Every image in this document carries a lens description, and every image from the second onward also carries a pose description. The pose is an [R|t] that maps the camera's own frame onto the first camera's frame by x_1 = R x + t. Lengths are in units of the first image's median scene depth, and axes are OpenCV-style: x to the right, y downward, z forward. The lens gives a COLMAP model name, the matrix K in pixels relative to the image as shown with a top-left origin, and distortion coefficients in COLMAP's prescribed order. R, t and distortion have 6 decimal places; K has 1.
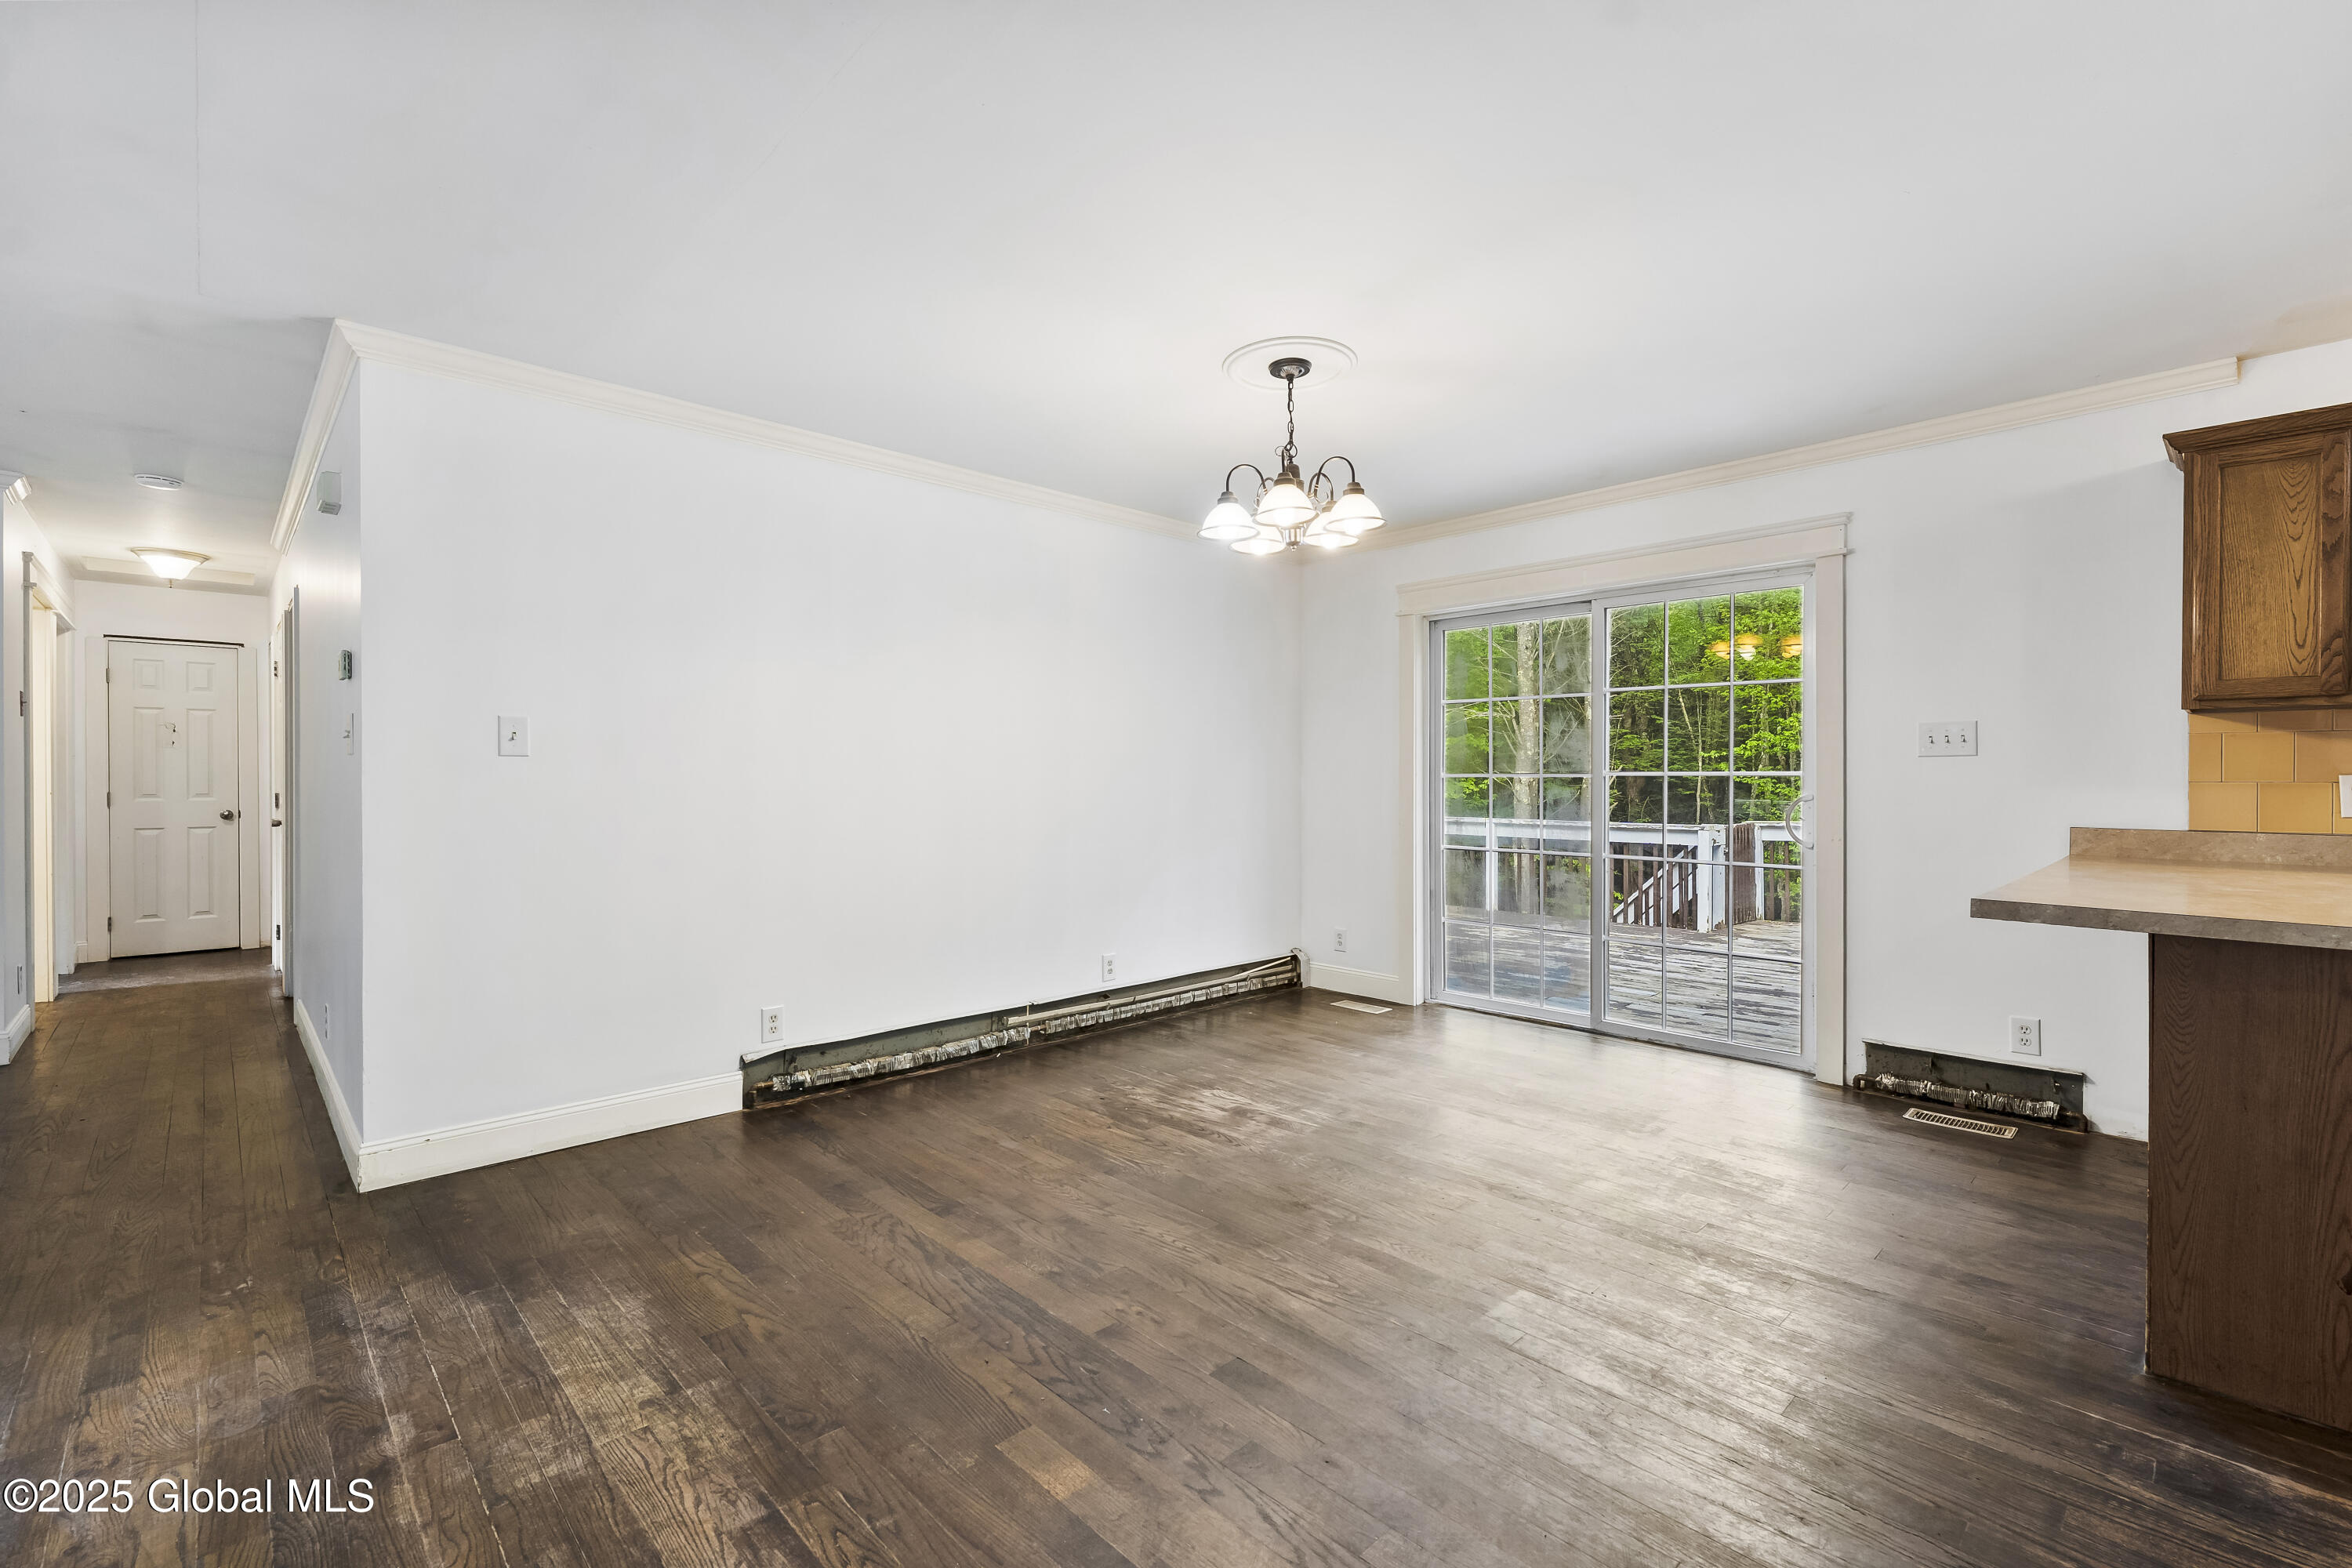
lens RADIAL K [[1018.2, 0, 1188.1], [0, 1018.2, 772.2], [0, 0, 1]] dist [-0.002804, -0.000744]
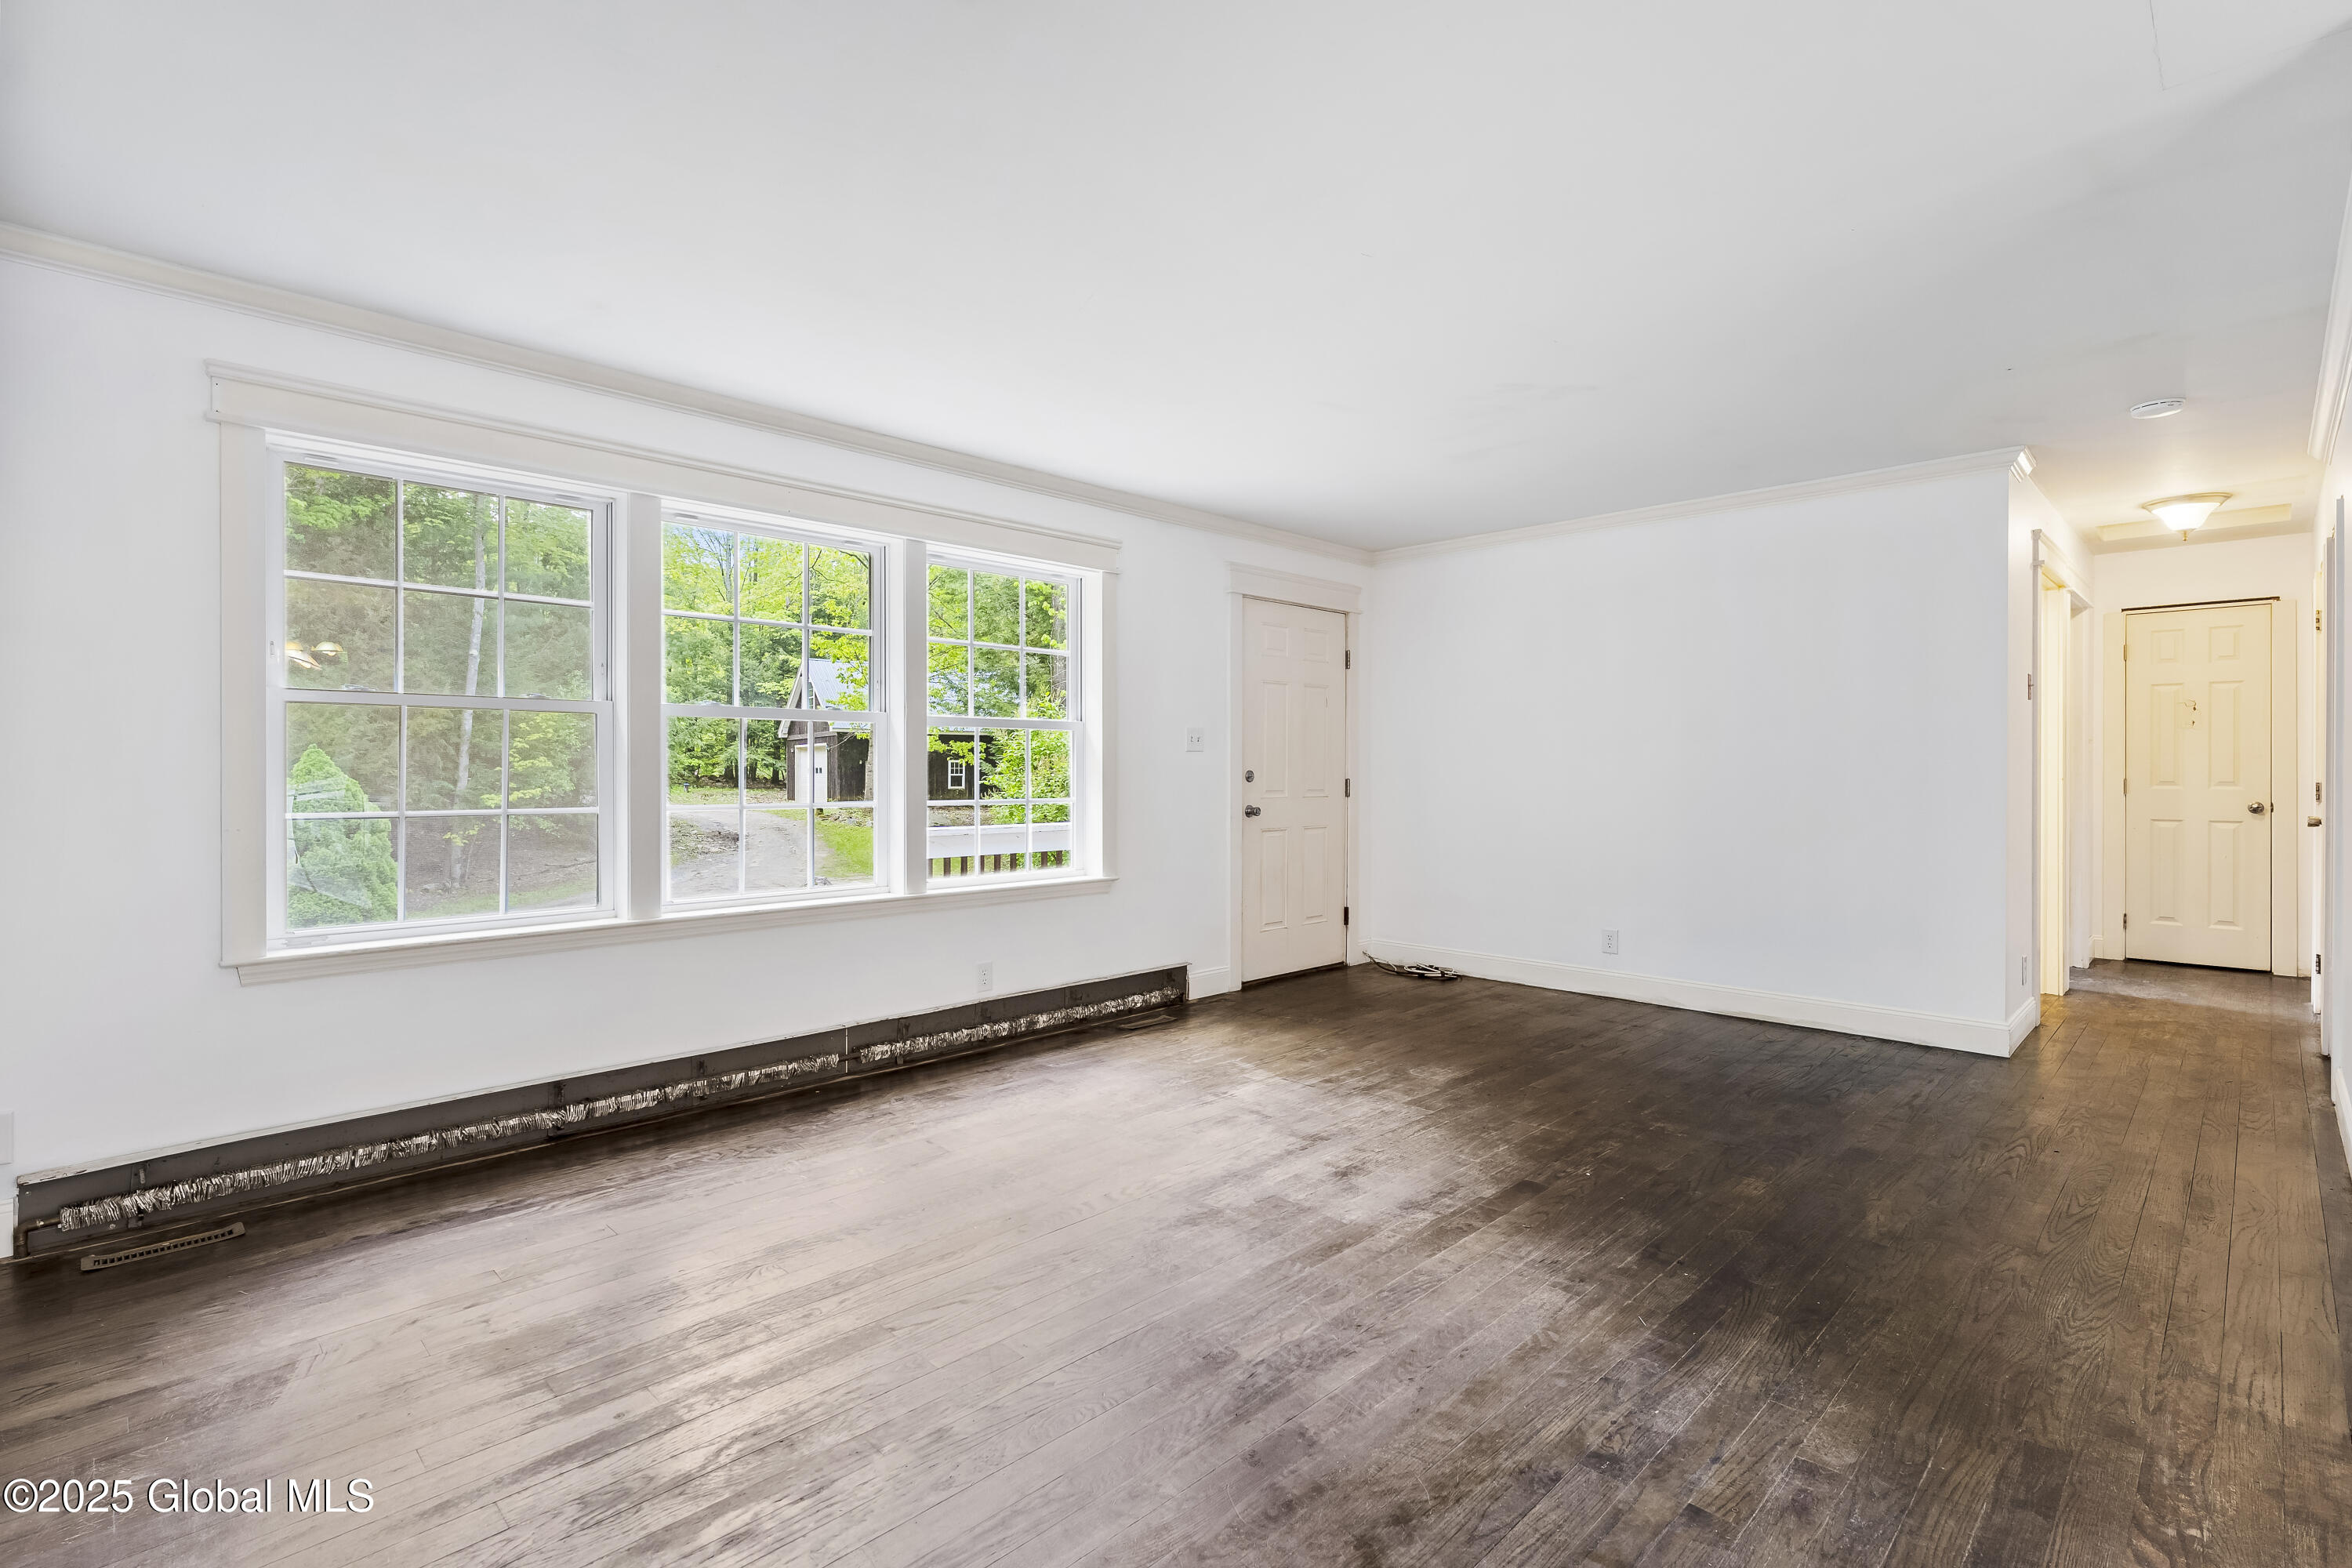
lens RADIAL K [[1081.0, 0, 1185.4], [0, 1081.0, 778.7], [0, 0, 1]] dist [0.001663, -0.001229]
pose [[0.017529, 0.013091, -0.999761, -0.151914], [0.007047, 0.999888, 0.013216, 0.001336], [0.999822, -0.007277, 0.017434, 0.205795]]
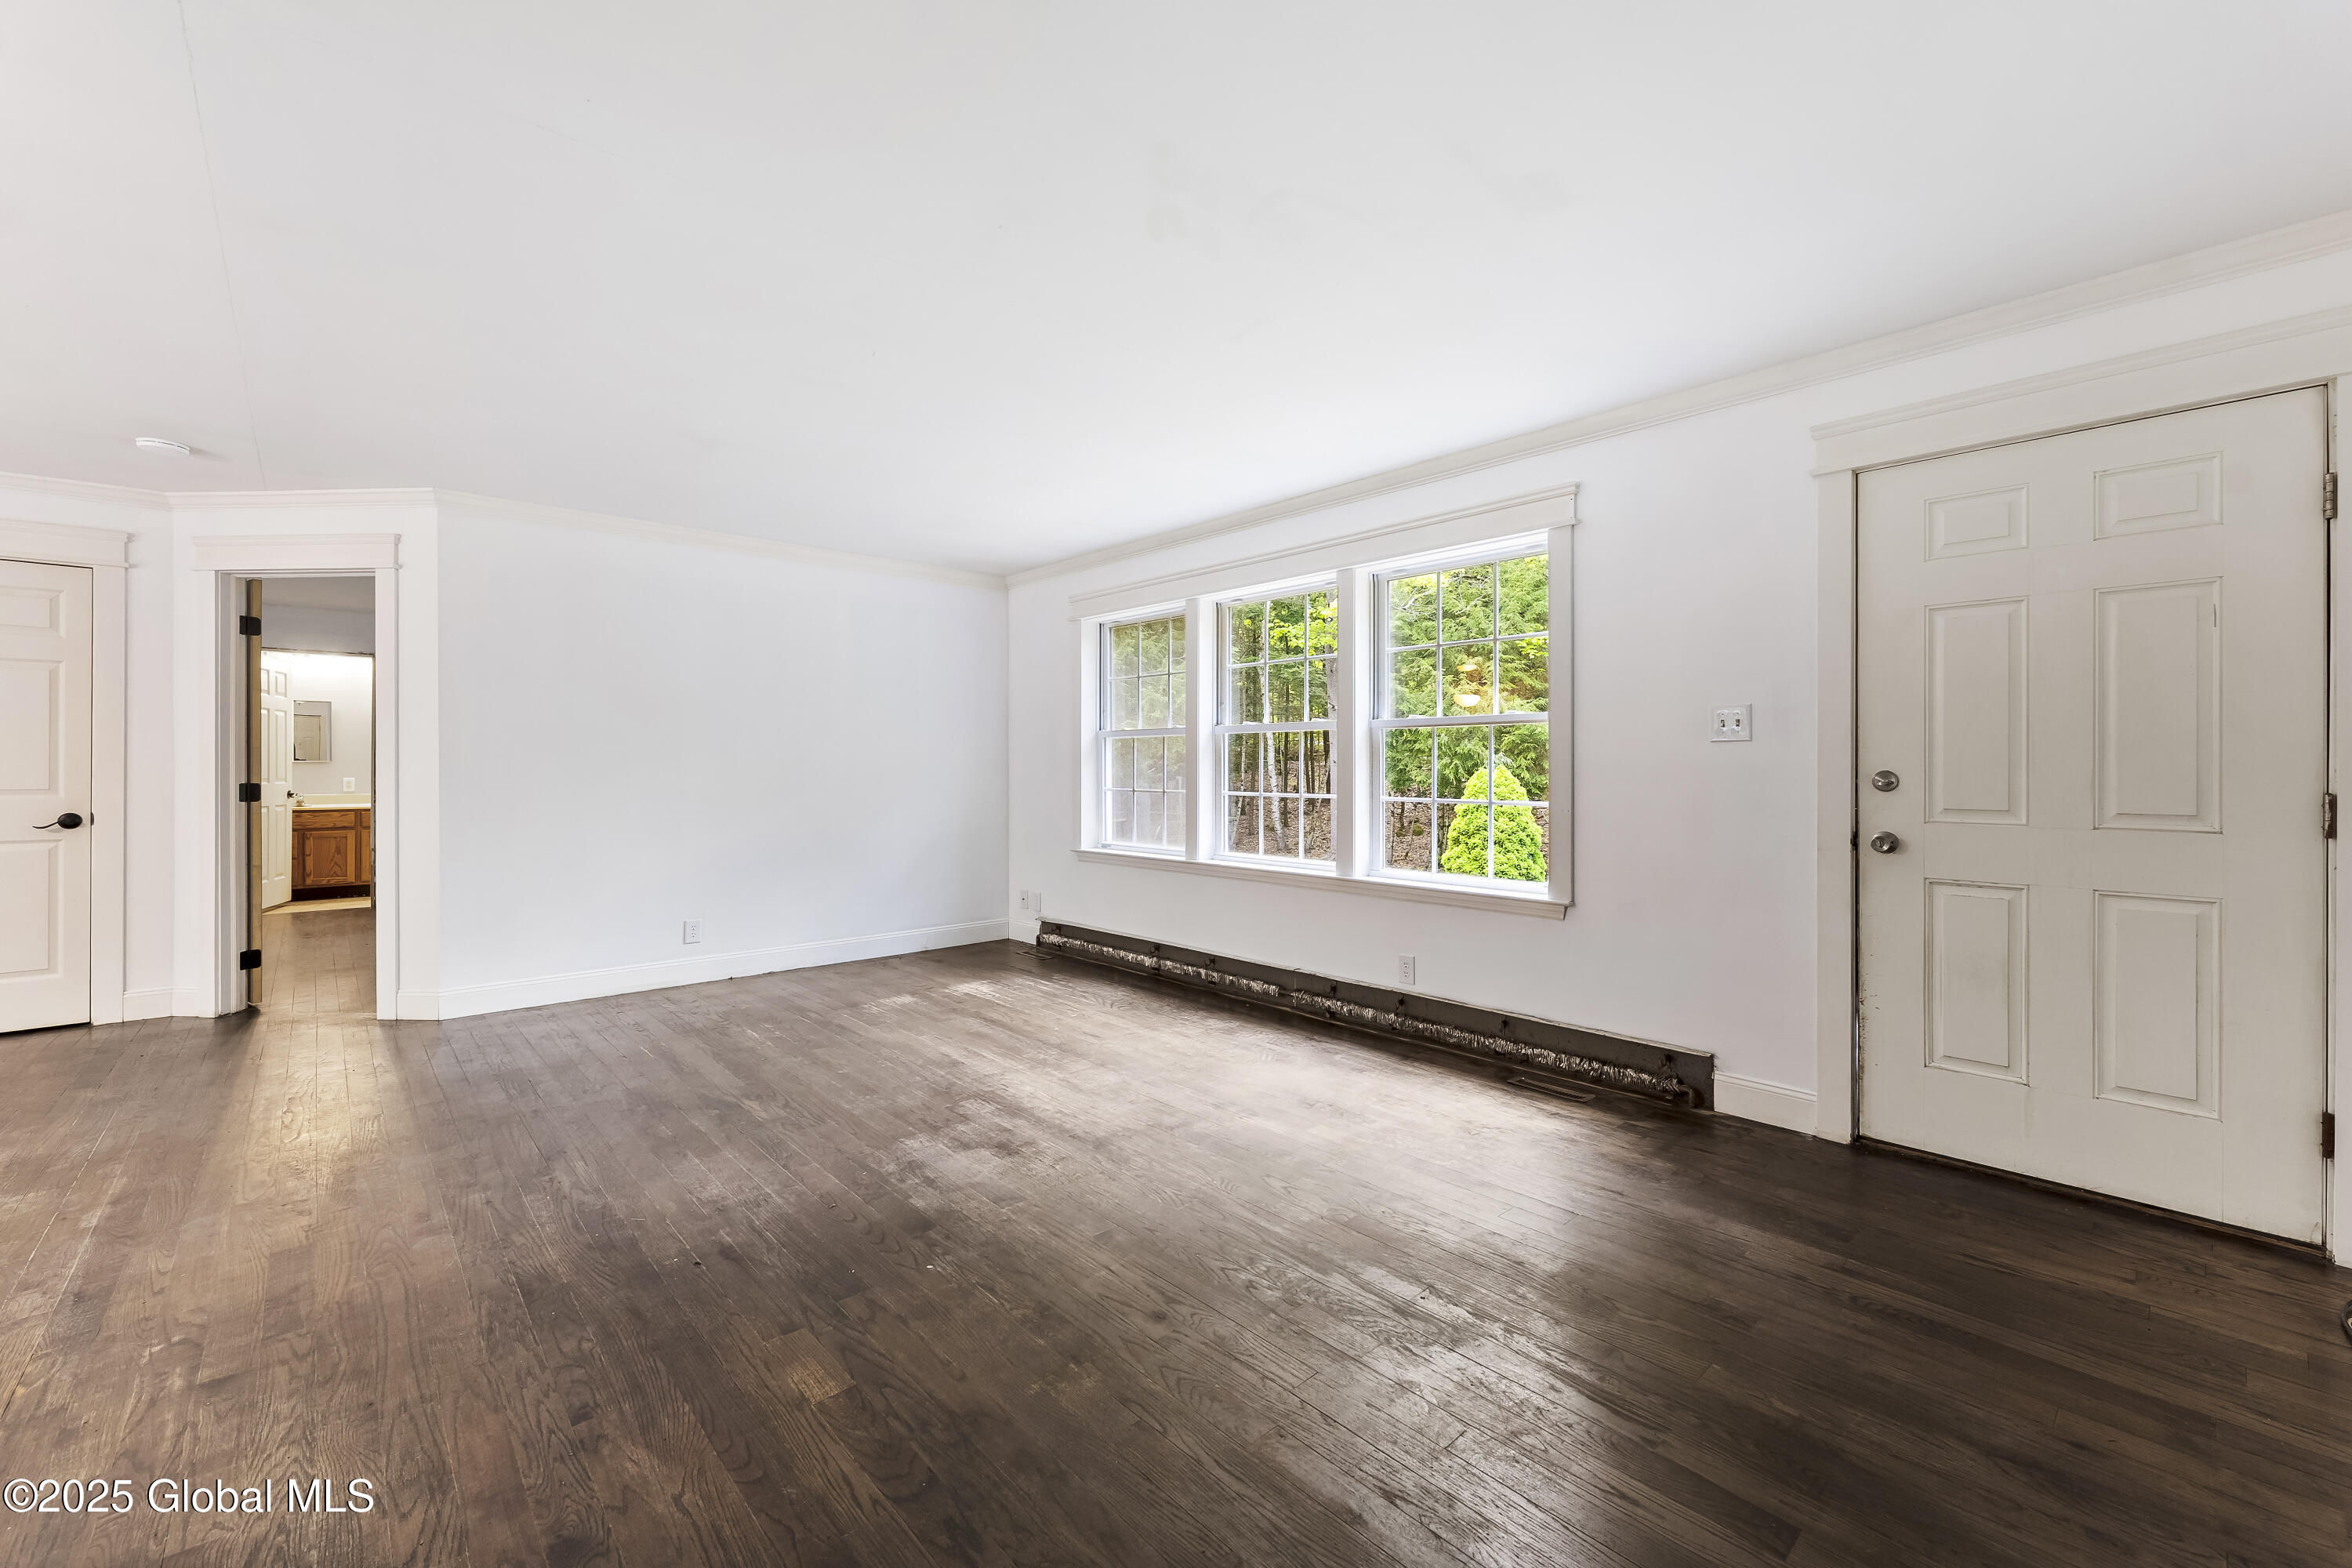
lens RADIAL K [[947.0, 0, 1177.2], [0, 947.0, 774.6], [0, 0, 1]] dist [-0.006208, 0.001360]
pose [[-0.999647, 0.002735, 0.026429, -1.112218], [0.002741, 0.999996, 0.000194, 0.011682], [-0.026428, 0.000266, -0.999651, 1.084093]]
